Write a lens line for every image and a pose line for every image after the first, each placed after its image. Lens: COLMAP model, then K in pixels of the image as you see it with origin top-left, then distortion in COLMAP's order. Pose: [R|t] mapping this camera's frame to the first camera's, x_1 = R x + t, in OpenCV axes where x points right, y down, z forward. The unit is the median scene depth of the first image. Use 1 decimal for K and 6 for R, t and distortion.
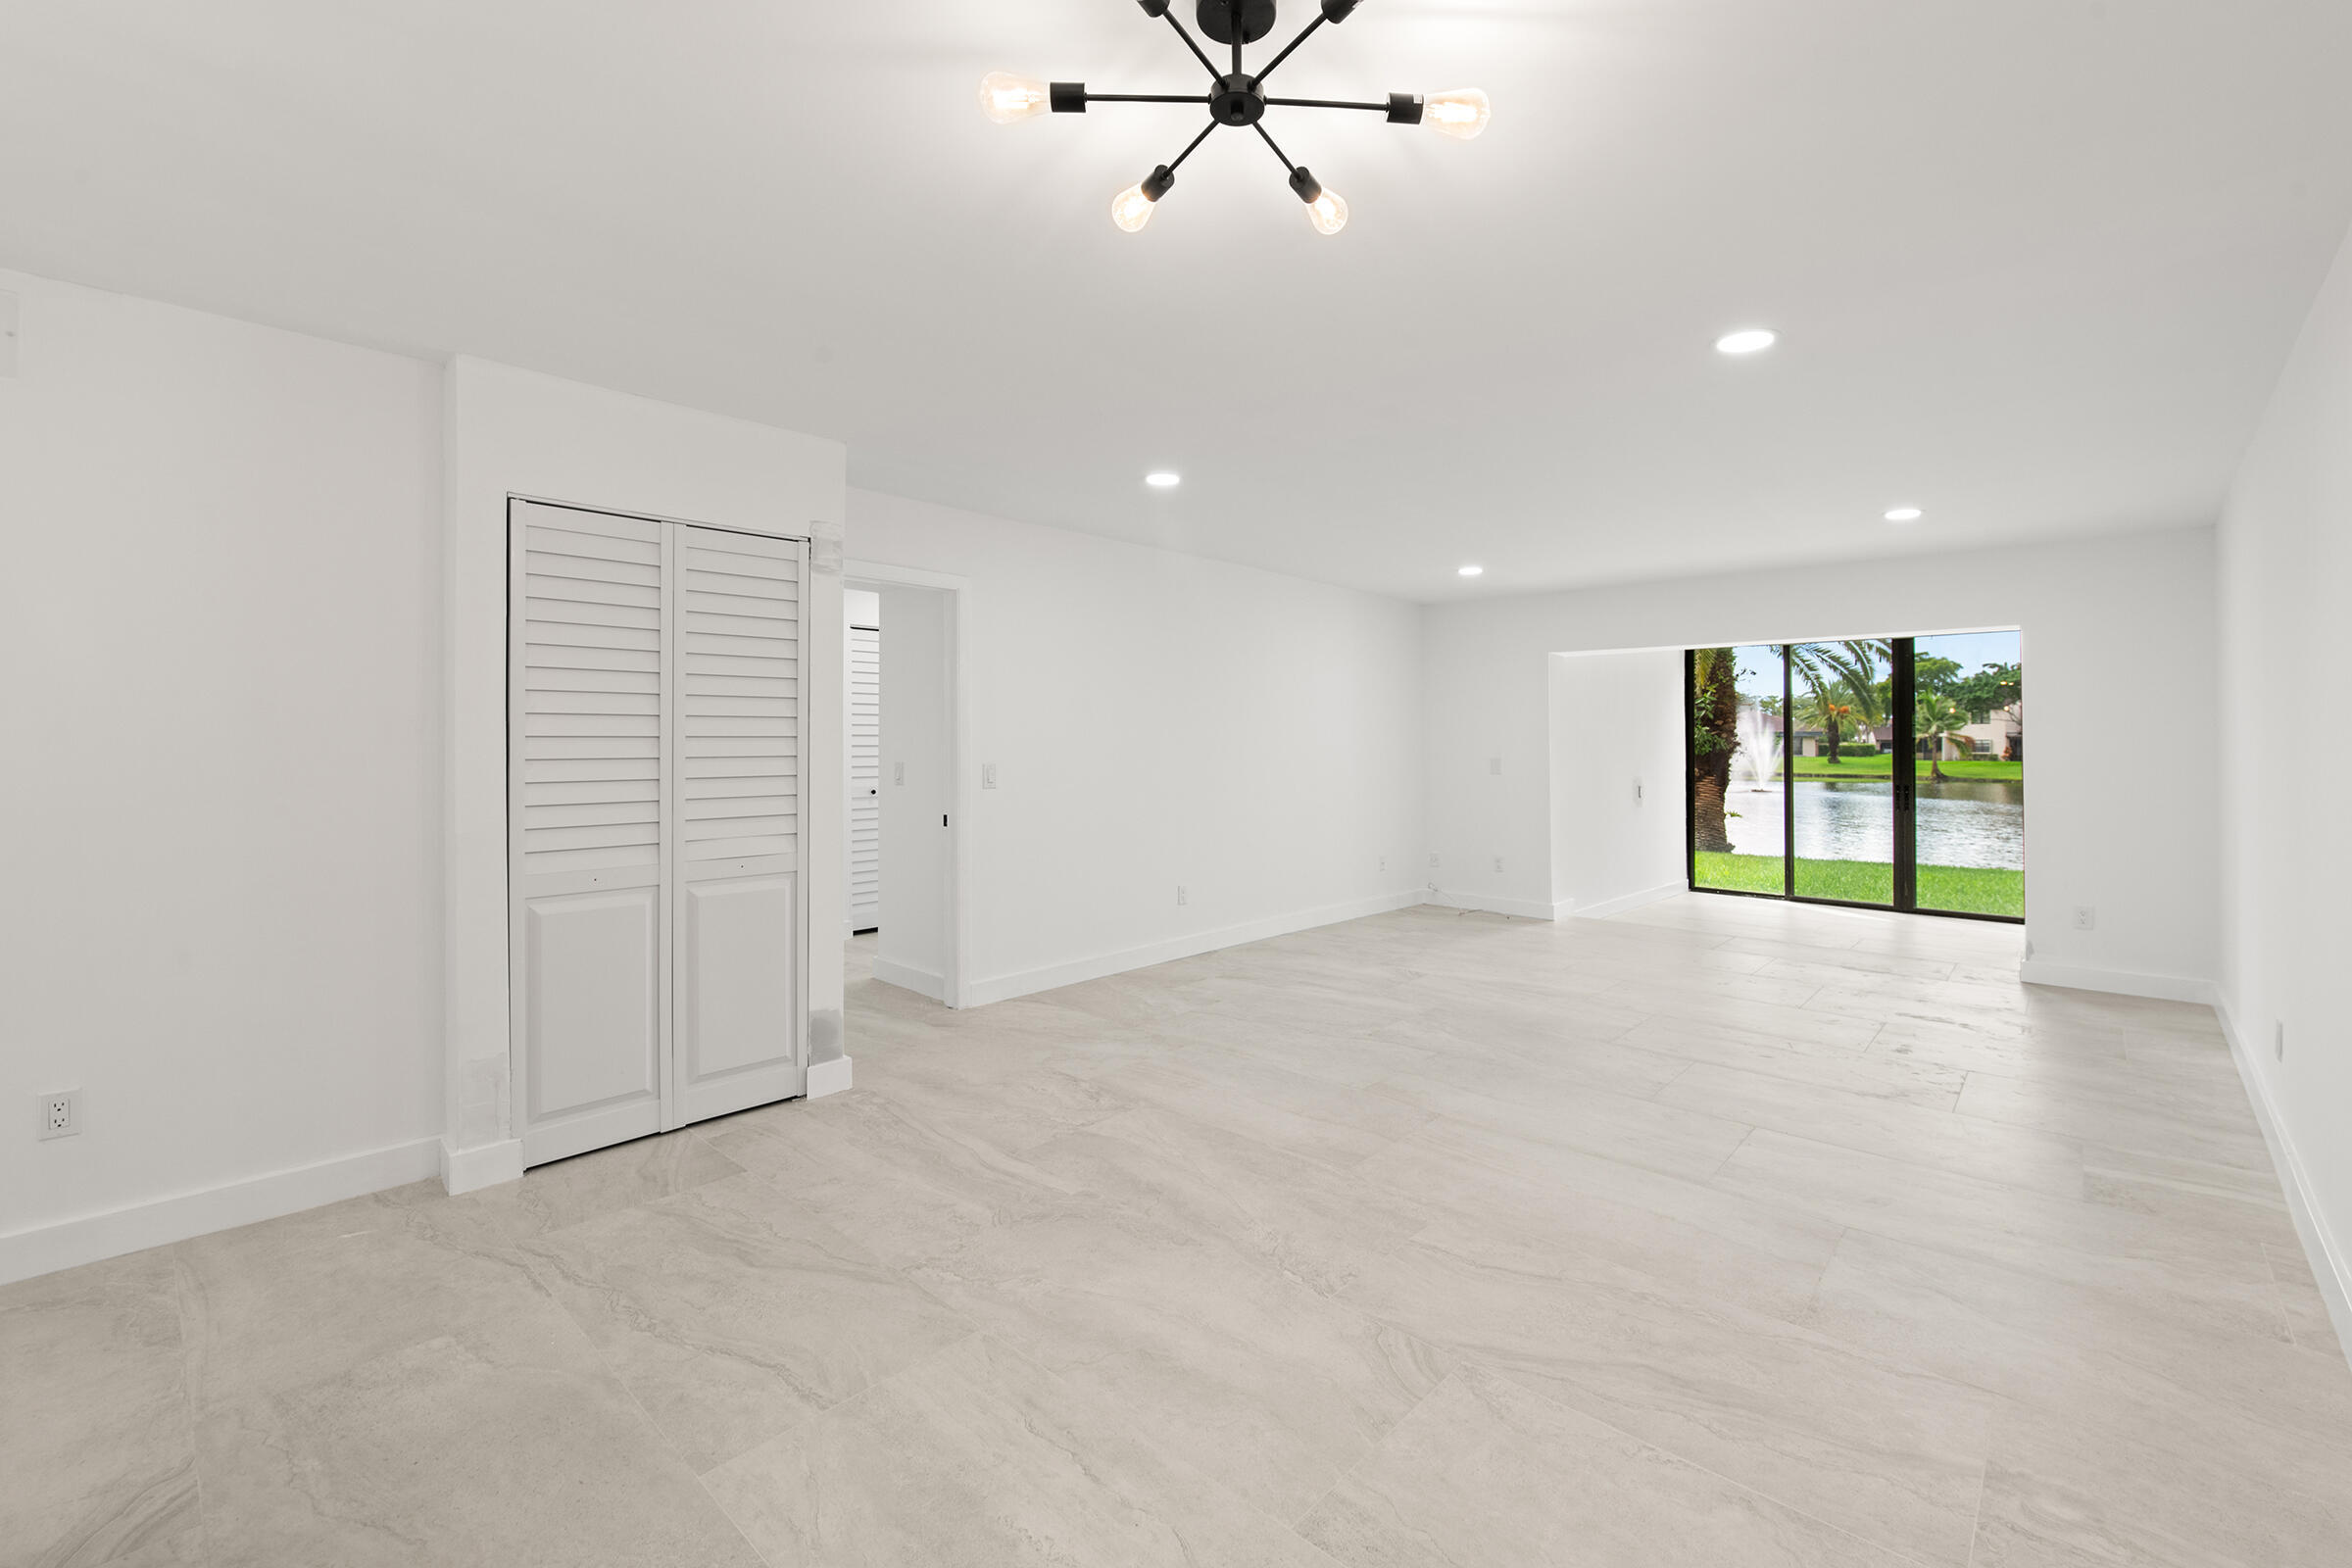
lens RADIAL K [[961.1, 0, 1263.0], [0, 961.1, 721.4], [0, 0, 1]] dist [0.004095, -0.002477]
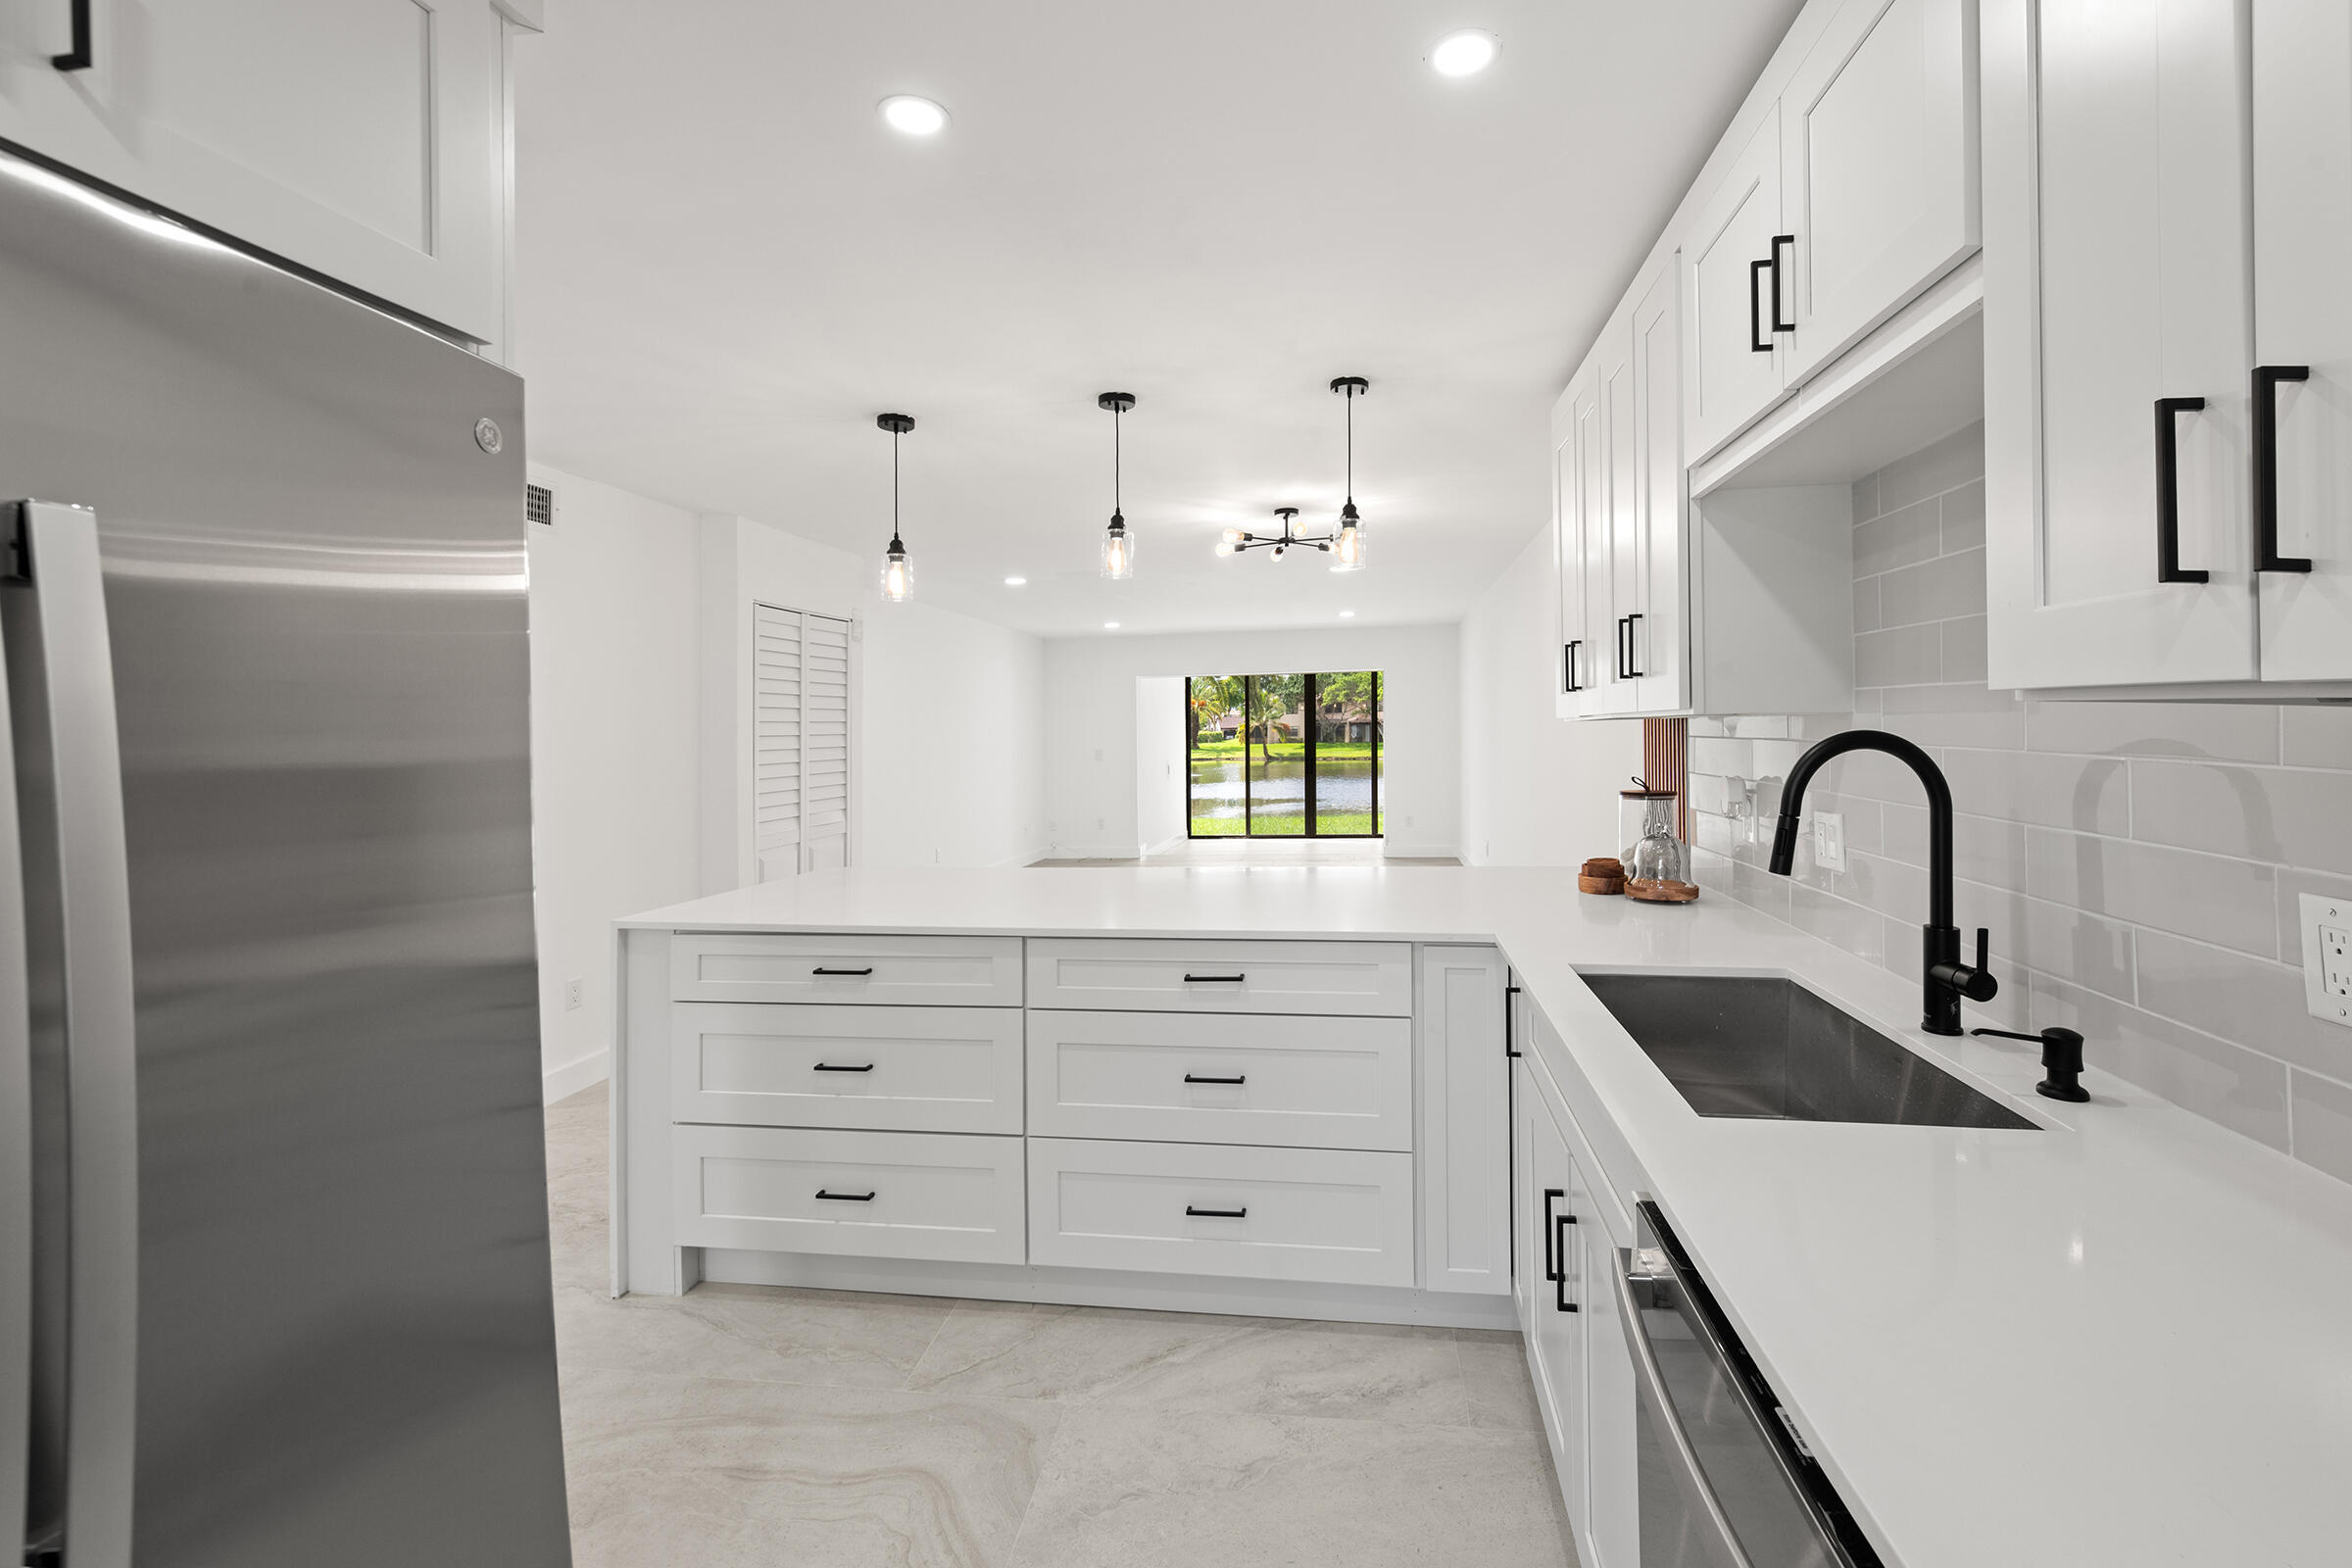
lens RADIAL K [[961.1, 0, 1206.8], [0, 961.1, 714.0], [0, 0, 1]] dist [0.004095, -0.002477]
pose [[0.847878, -0.012541, 0.530044, -0.379141], [0.014299, 0.999897, 0.000785, -0.011758], [-0.529999, 0.006913, 0.847970, -0.304955]]
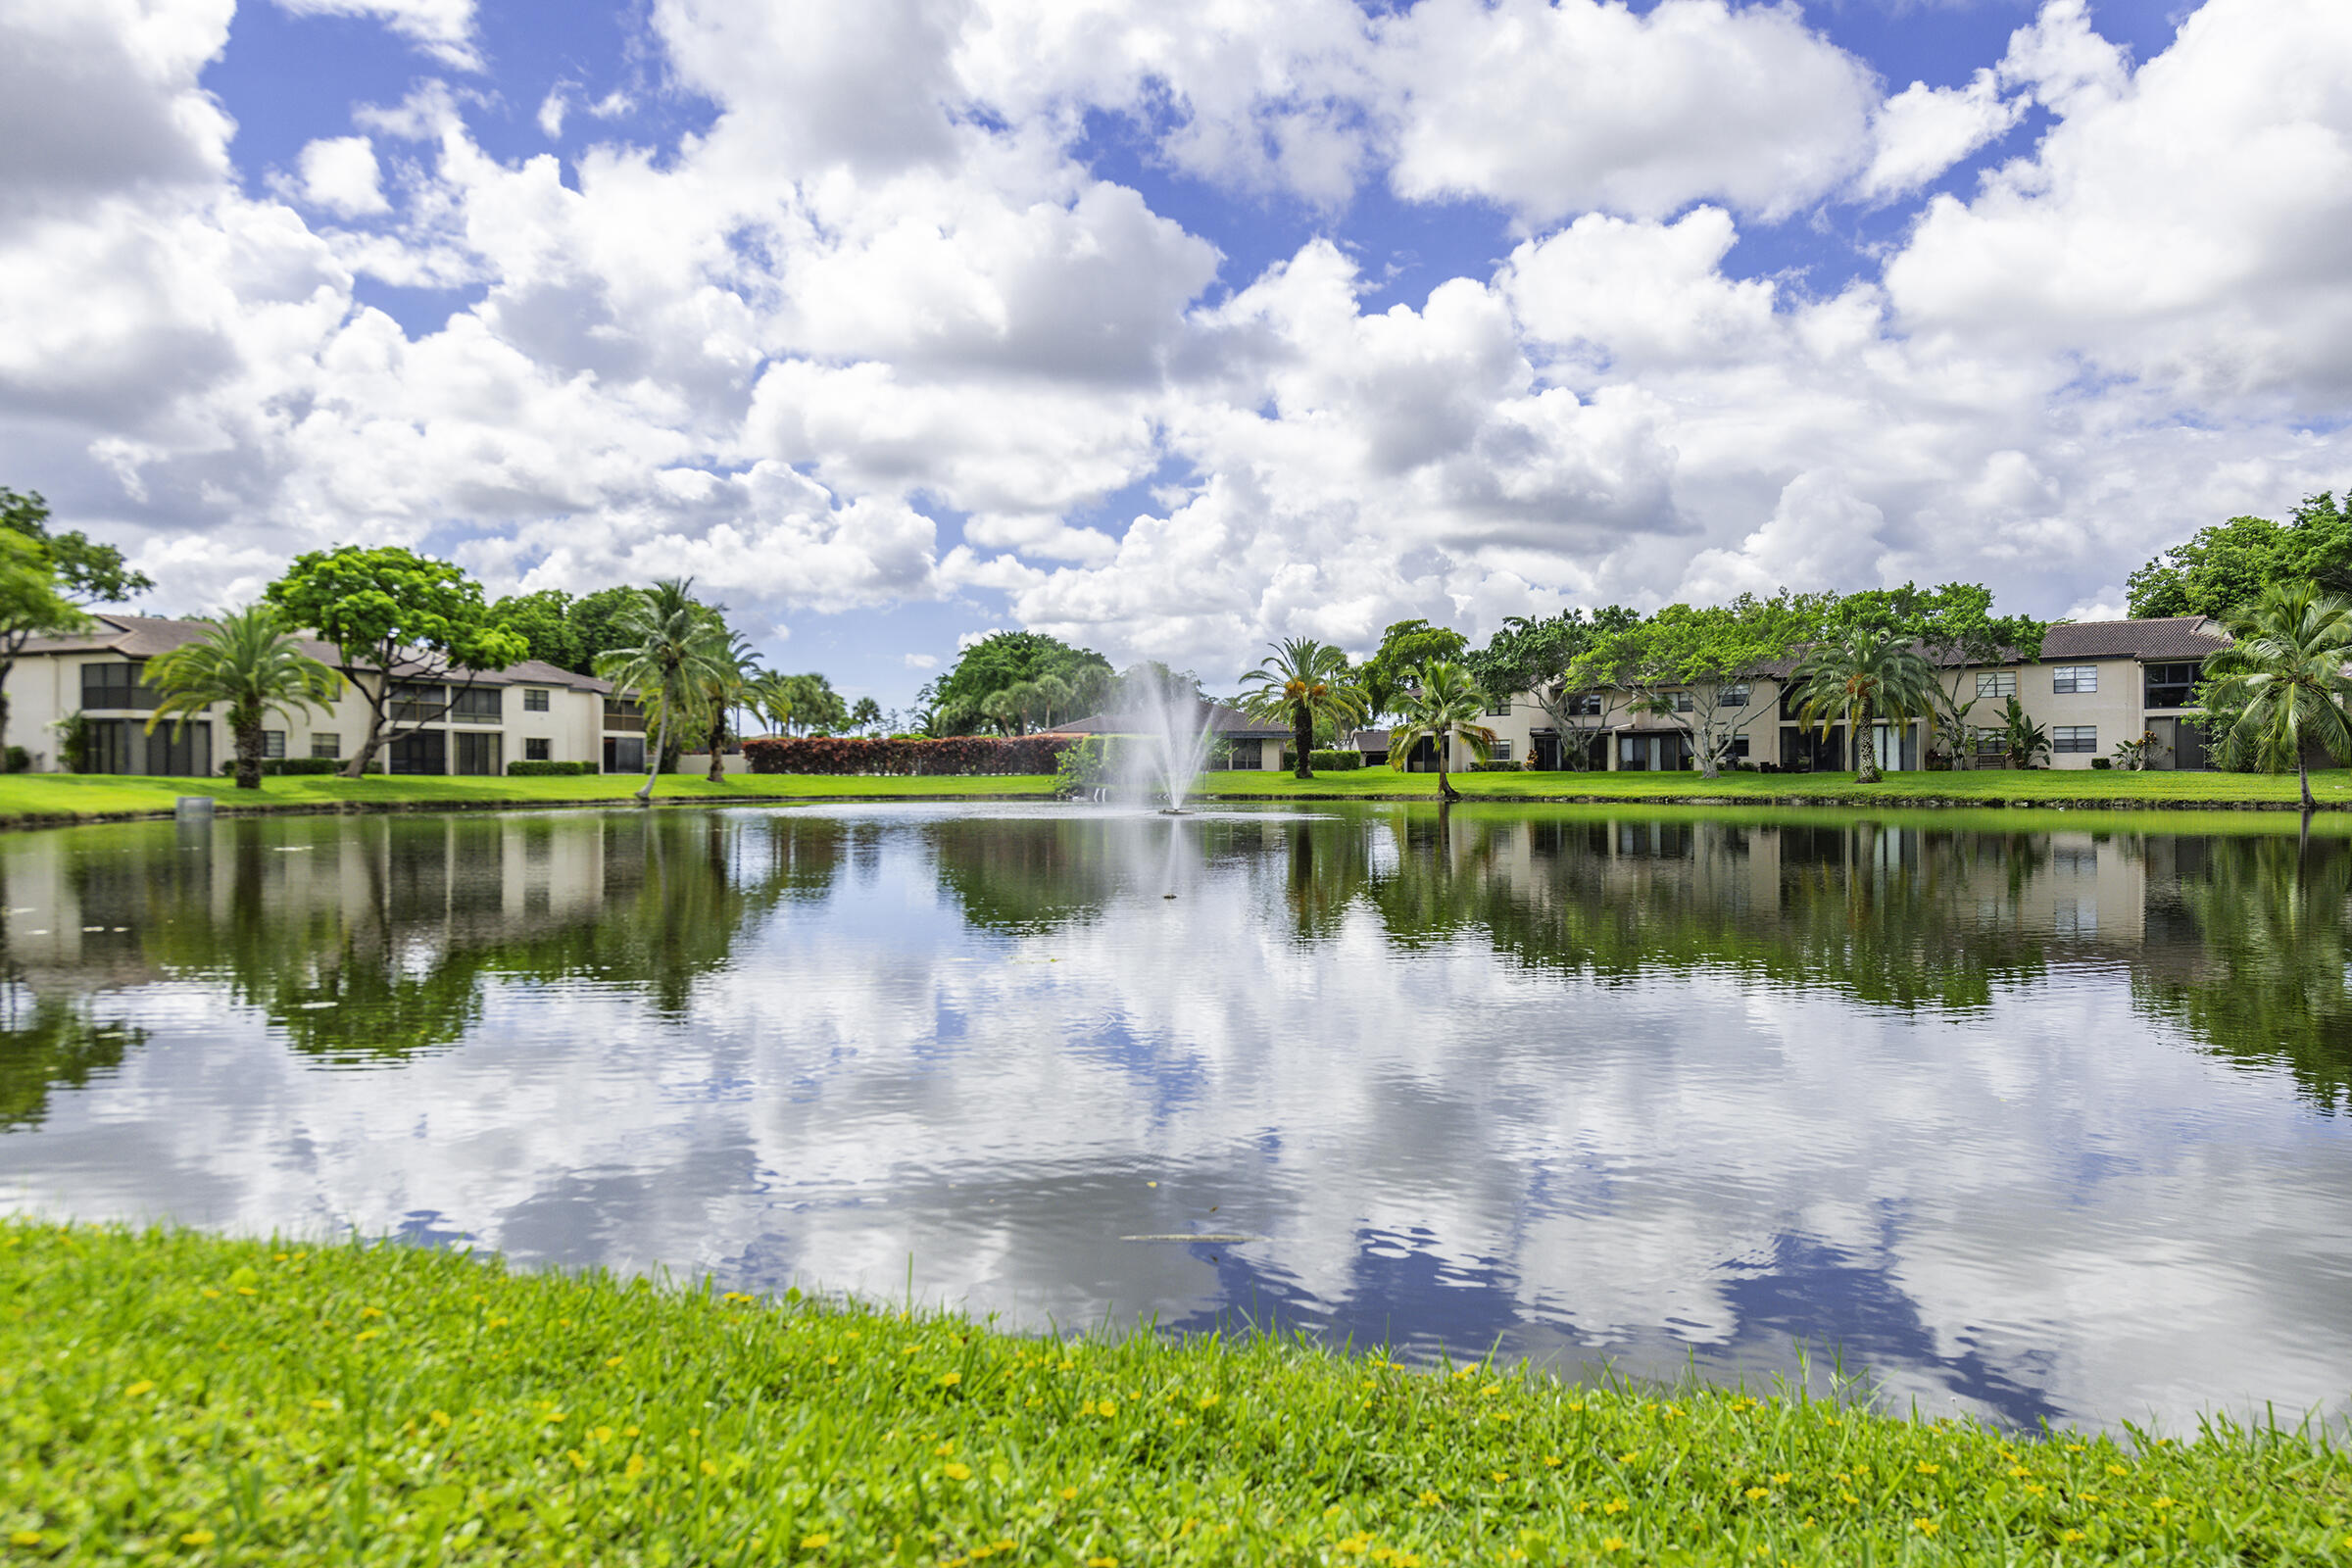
lens RADIAL K [[1573.8, 0, 1200.3], [0, 1573.8, 734.1], [0, 0, 1]] dist [0.025647, -0.002125]
pose [[0.895305, -0.000155, 0.445454, 2.000828], [0.001225, 0.999997, -0.002114, 0.391434], [-0.445453, 0.002438, 0.895302, 3.016550]]
